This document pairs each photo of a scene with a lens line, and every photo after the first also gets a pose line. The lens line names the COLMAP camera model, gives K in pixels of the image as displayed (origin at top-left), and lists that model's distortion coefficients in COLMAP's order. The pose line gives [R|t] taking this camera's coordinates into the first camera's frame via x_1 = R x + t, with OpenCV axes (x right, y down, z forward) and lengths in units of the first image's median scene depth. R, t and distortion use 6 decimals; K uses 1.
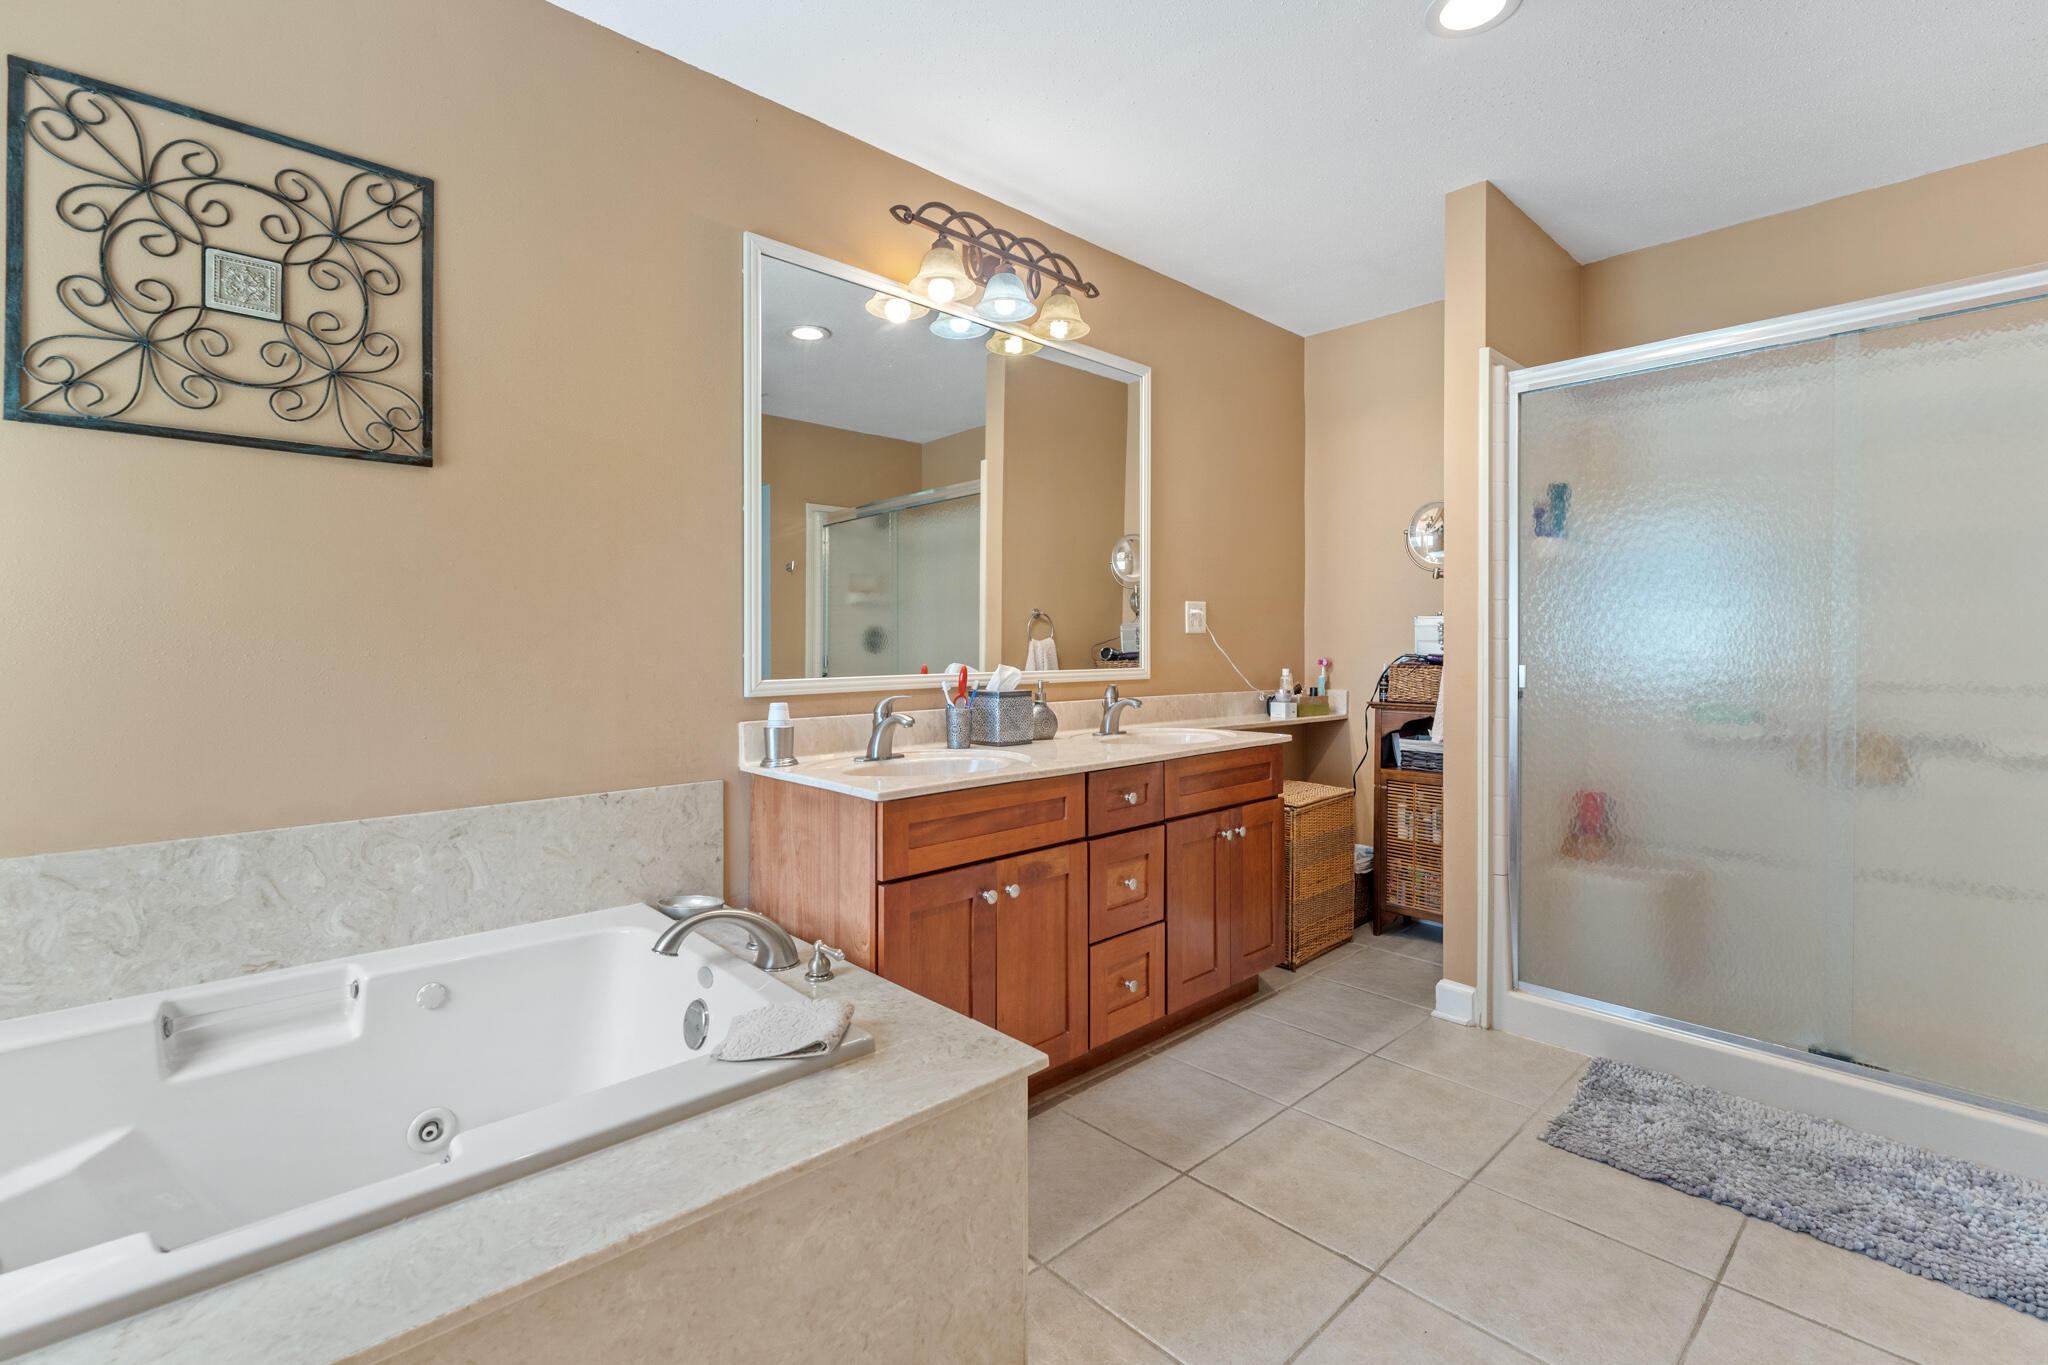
lens RADIAL K [[909.1, 0, 1022.5], [0, 909.1, 651.8], [0, 0, 1]] dist [-0.002622, 0.000371]
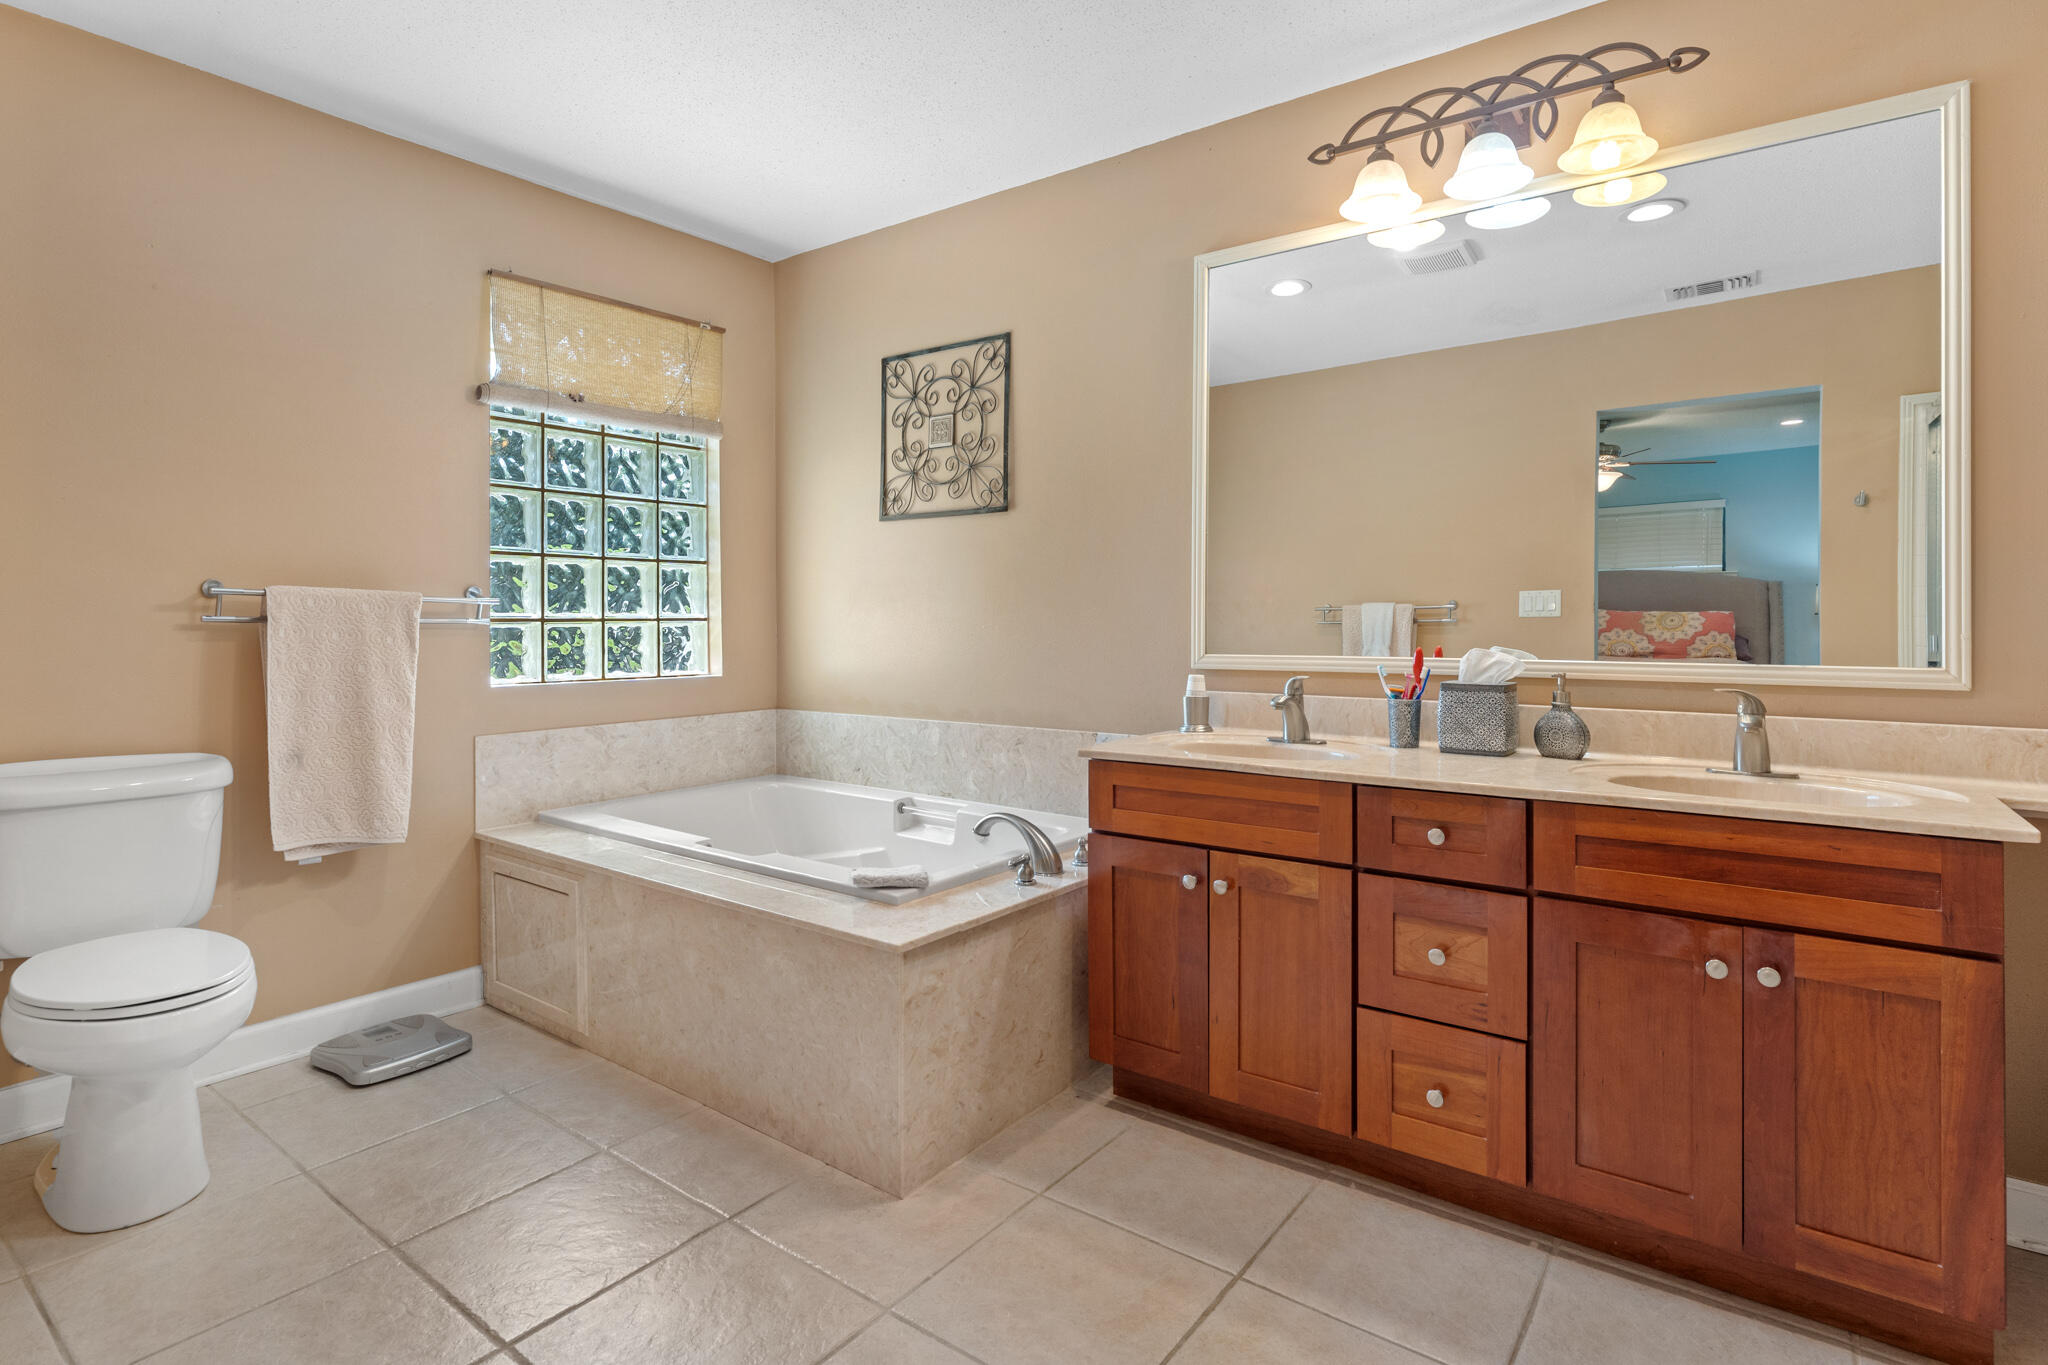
lens RADIAL K [[1033.2, 0, 1023.0], [0, 1033.2, 616.9], [0, 0, 1]] dist [0.002236, 0.000495]
pose [[0.177413, 0.000506, -0.984136, 1.186530], [-0.005205, 0.999986, -0.000425, -0.016067], [0.984123, 0.005197, 0.177413, 0.723950]]
